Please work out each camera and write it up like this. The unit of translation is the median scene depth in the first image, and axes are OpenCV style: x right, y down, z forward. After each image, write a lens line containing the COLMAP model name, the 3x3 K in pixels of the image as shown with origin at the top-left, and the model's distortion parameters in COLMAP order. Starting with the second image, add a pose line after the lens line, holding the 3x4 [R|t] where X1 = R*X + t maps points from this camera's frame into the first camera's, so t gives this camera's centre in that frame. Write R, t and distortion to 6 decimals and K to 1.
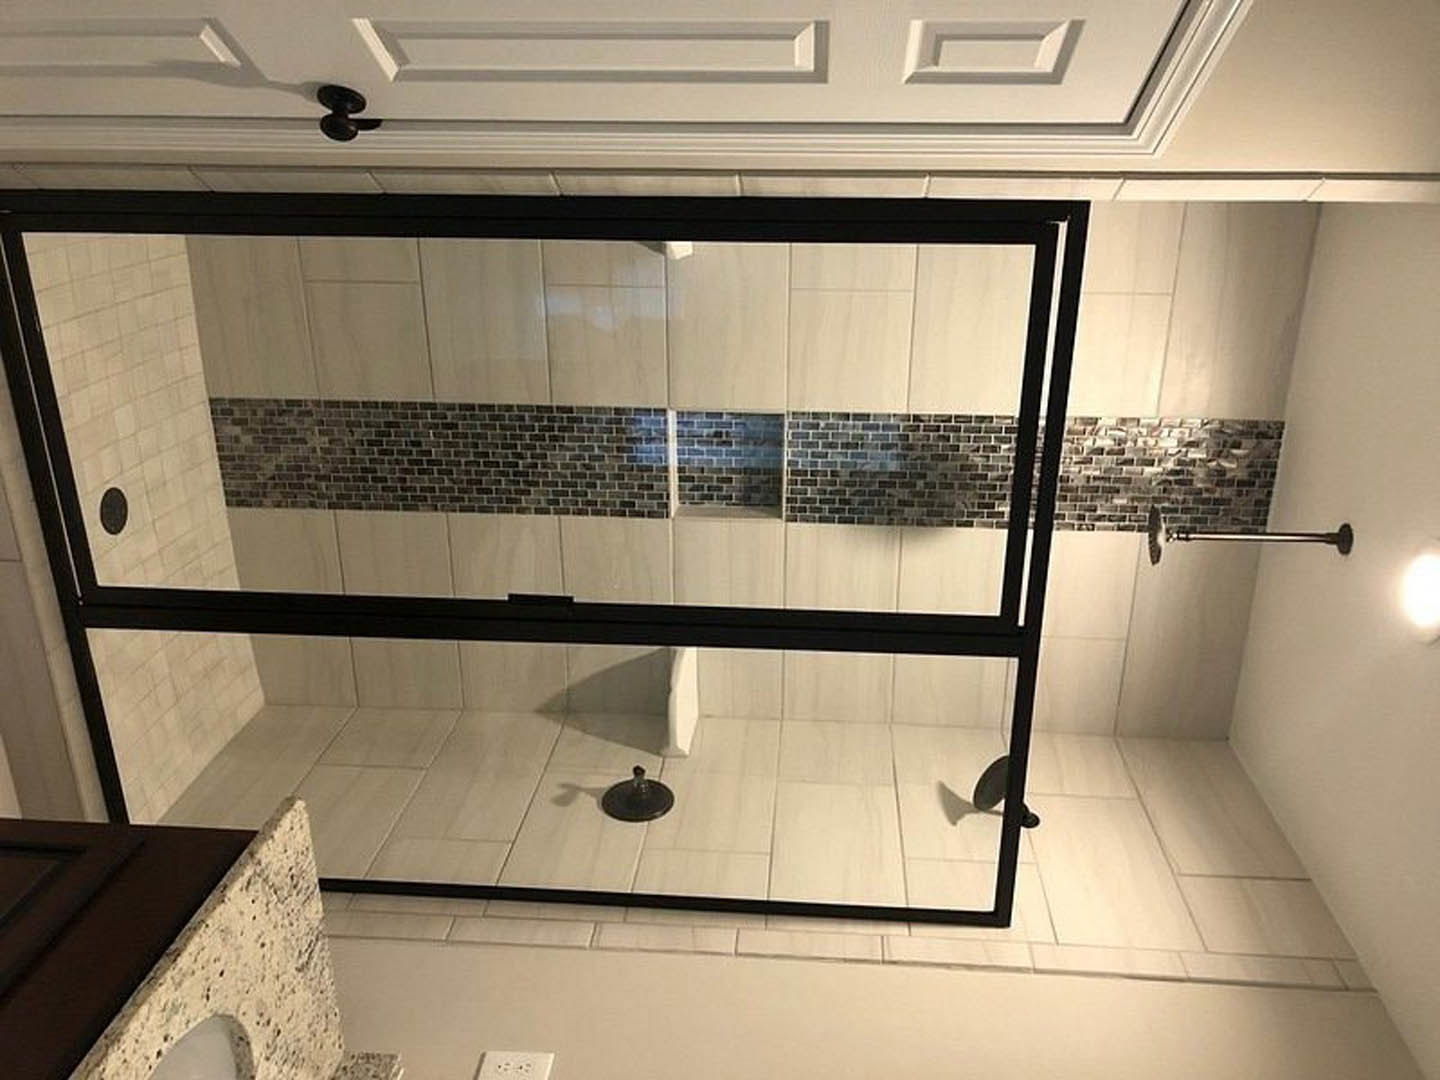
lens RADIAL K [[1178.2, 0, 730.4], [0, 1178.2, 534.0], [0, 0, 1]] dist [0.042719, -0.049569]
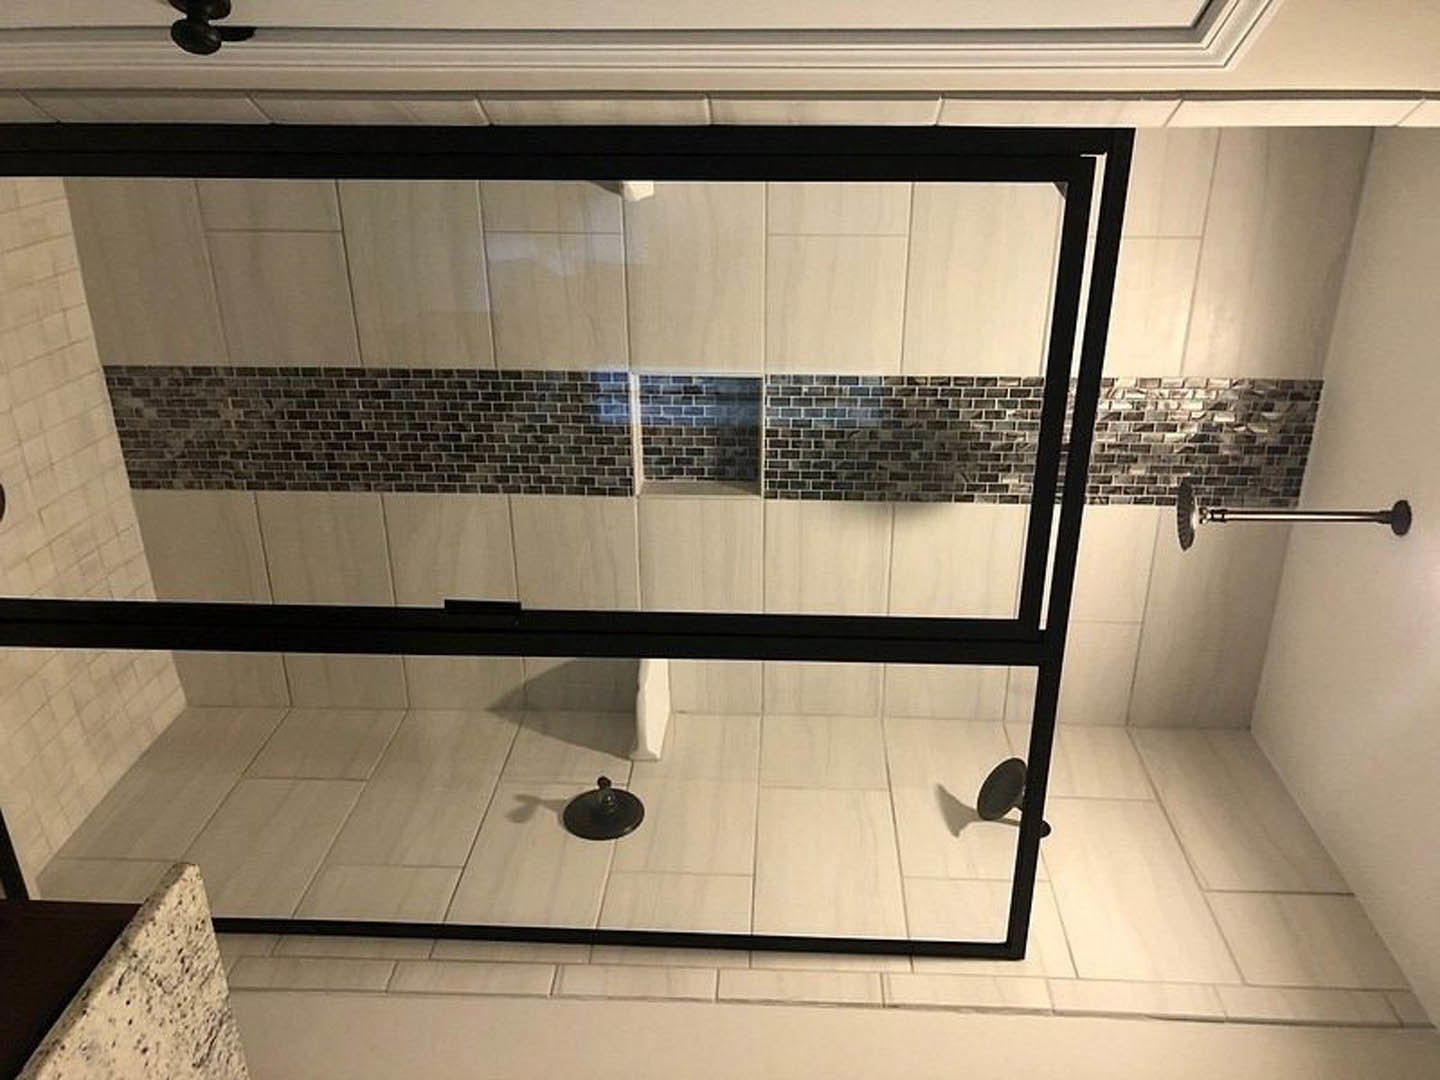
lens RADIAL K [[1178.2, 0, 731.0], [0, 1178.2, 535.2], [0, 0, 1]] dist [0.042719, -0.049569]
pose [[0.999564, -0.014907, 0.025477, -0.001648], [0.013600, 0.998621, 0.050712, -0.030307], [-0.026198, -0.050344, 0.998388, 0.116898]]
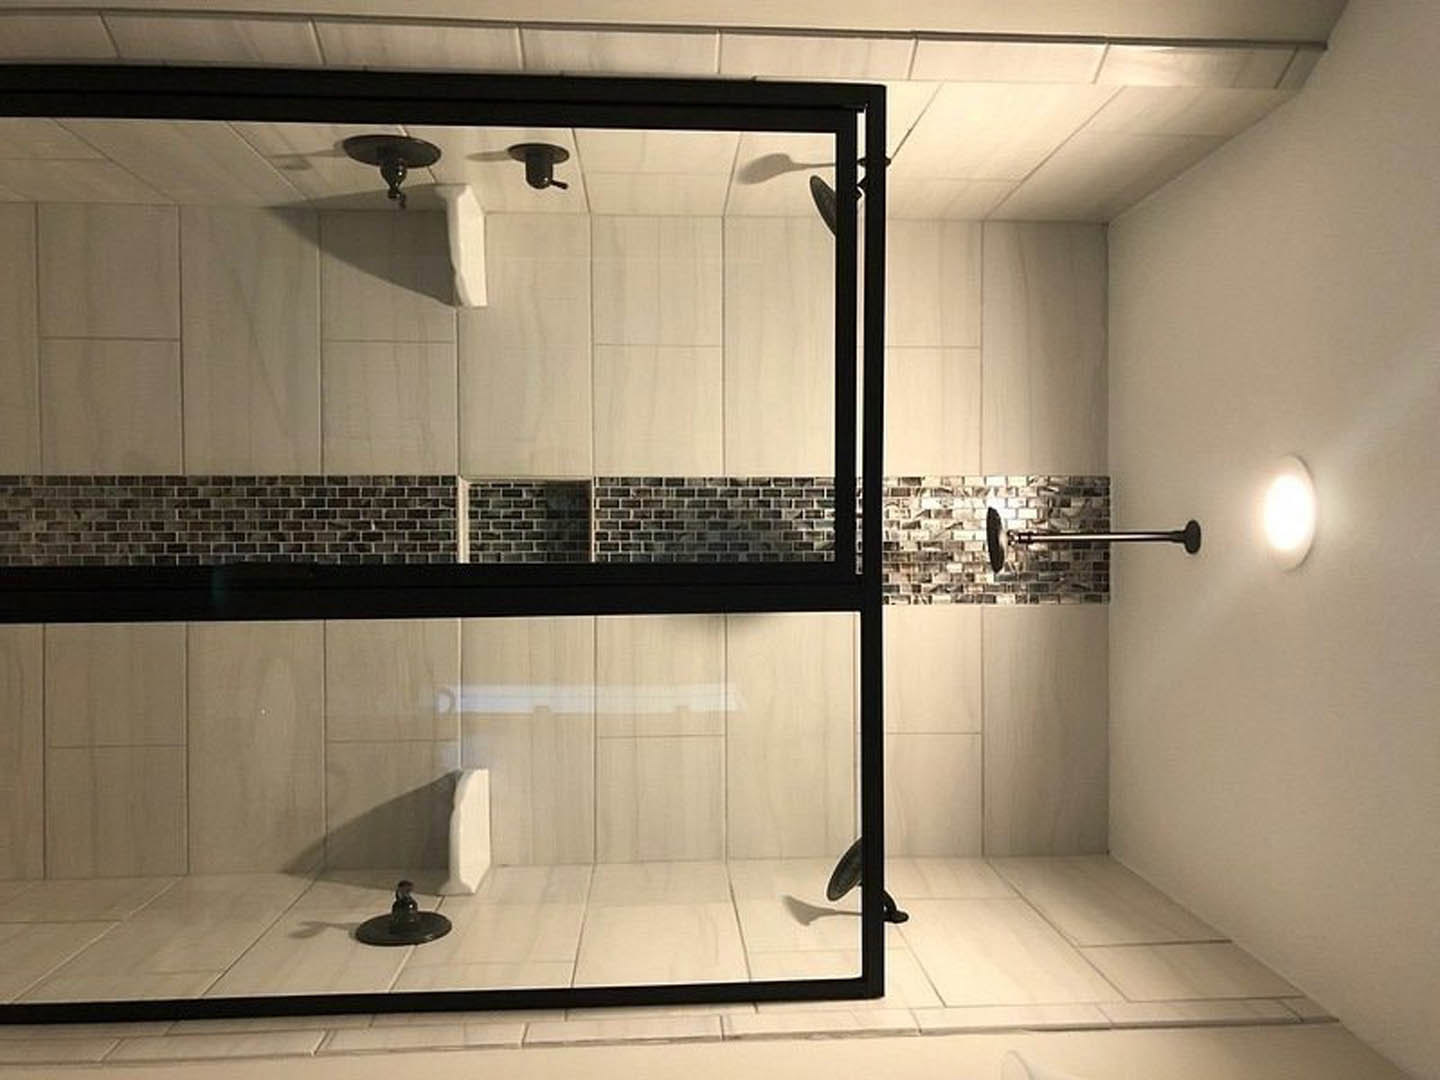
lens RADIAL K [[1178.2, 0, 729.4], [0, 1178.2, 554.1], [0, 0, 1]] dist [0.042719, -0.049569]
pose [[0.990006, -0.005495, 0.140919, 0.025298], [0.054577, 0.936308, -0.346912, 0.284214], [-0.130037, 0.351136, 0.927251, 0.170781]]
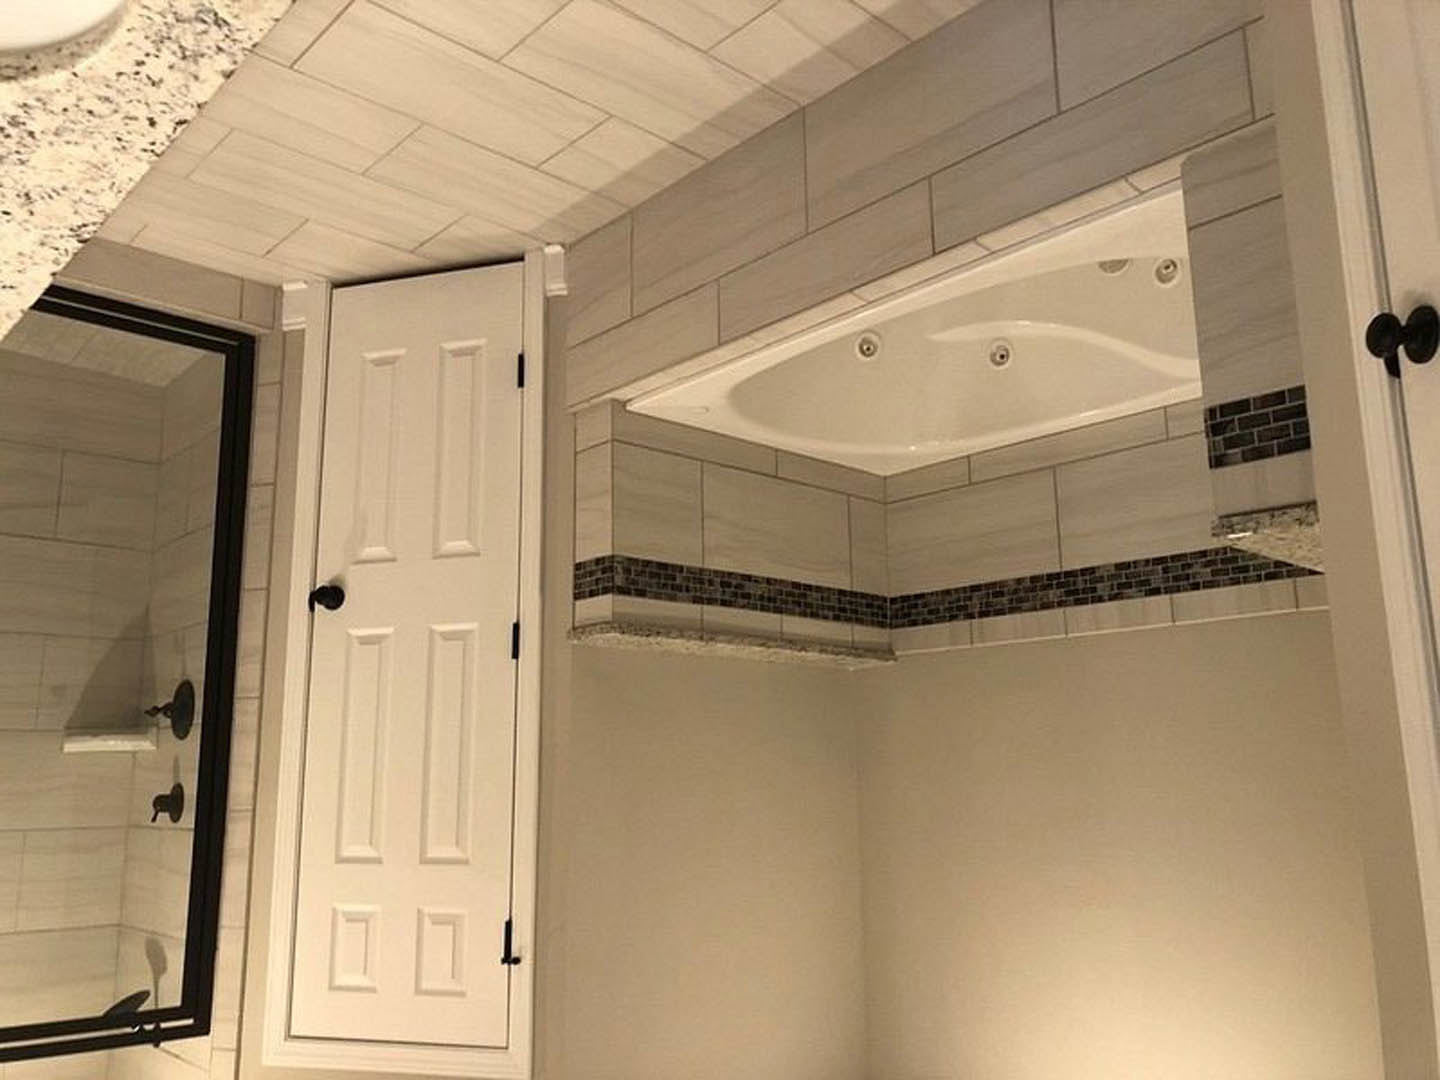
lens RADIAL K [[1178.2, 0, 726.2], [0, 1178.2, 548.0], [0, 0, 1]] dist [0.042719, -0.049569]
pose [[-0.038951, 0.989741, -0.137462, -0.105278], [-0.432190, -0.140720, -0.890735, 0.647091], [-0.900941, 0.024715, 0.433237, -0.234098]]
